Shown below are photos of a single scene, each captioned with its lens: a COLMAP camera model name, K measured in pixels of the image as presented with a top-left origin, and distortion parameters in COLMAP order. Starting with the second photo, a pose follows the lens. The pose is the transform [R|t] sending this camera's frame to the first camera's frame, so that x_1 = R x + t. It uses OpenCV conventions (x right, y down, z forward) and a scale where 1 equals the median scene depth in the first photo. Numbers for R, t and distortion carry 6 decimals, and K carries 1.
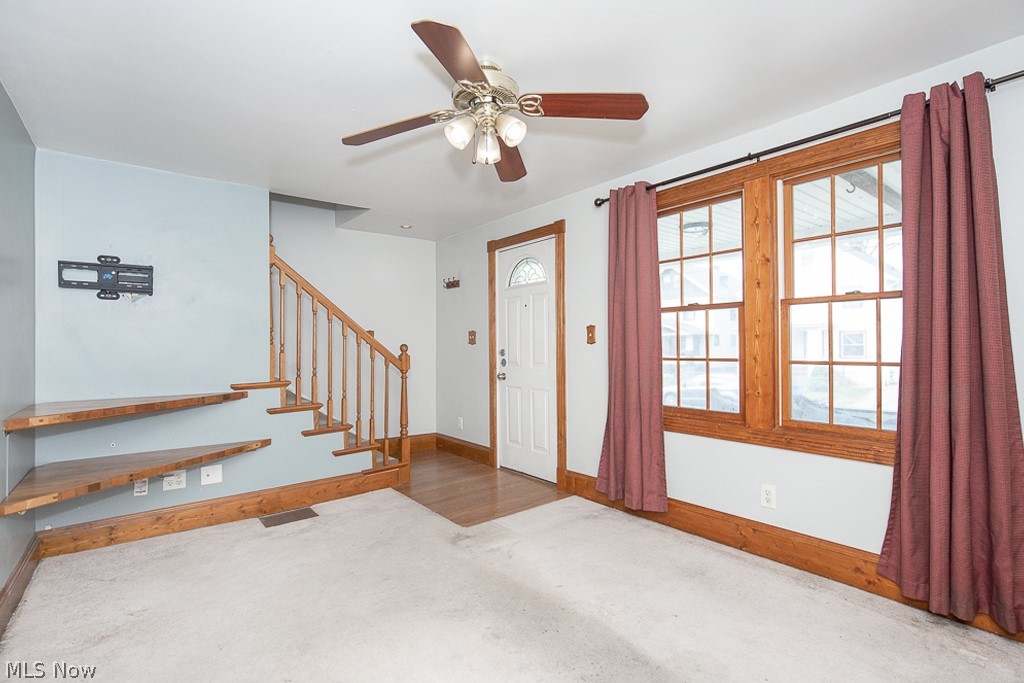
lens RADIAL K [[484.8, 0, 511.3], [0, 484.8, 344.1], [0, 0, 1]] dist [-0.000592, 0.001823]
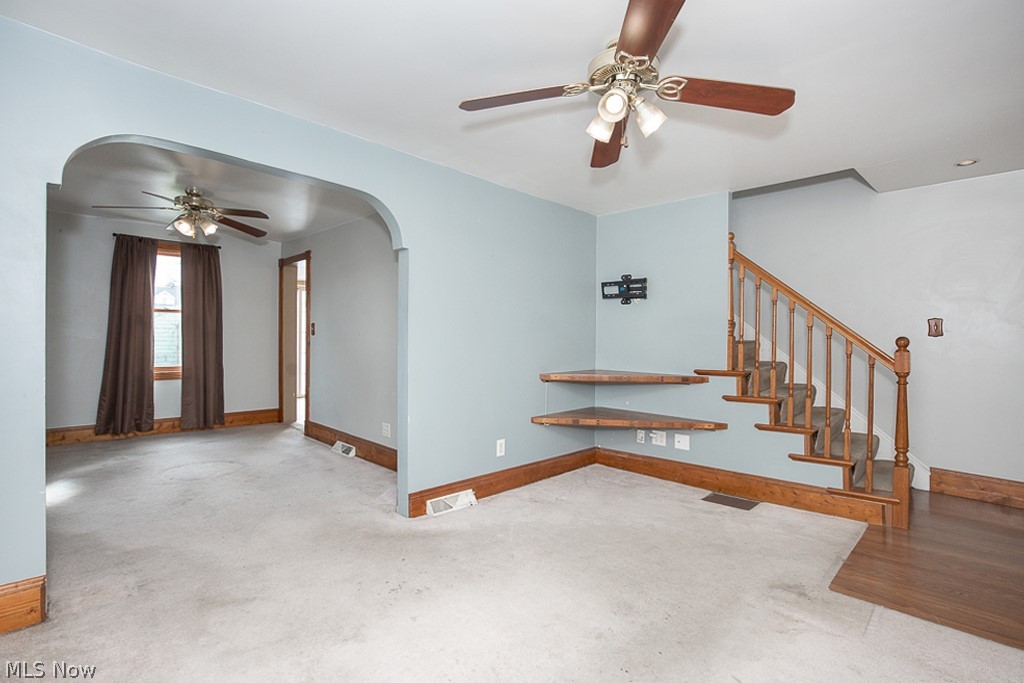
lens RADIAL K [[484.8, 0, 509.9], [0, 484.8, 338.2], [0, 0, 1]] dist [-0.000592, 0.001823]
pose [[0.133313, 0.013530, -0.990982, 0.613654], [-0.007964, 0.999889, 0.012580, -0.004278], [0.991042, 0.006215, 0.133406, 0.469407]]
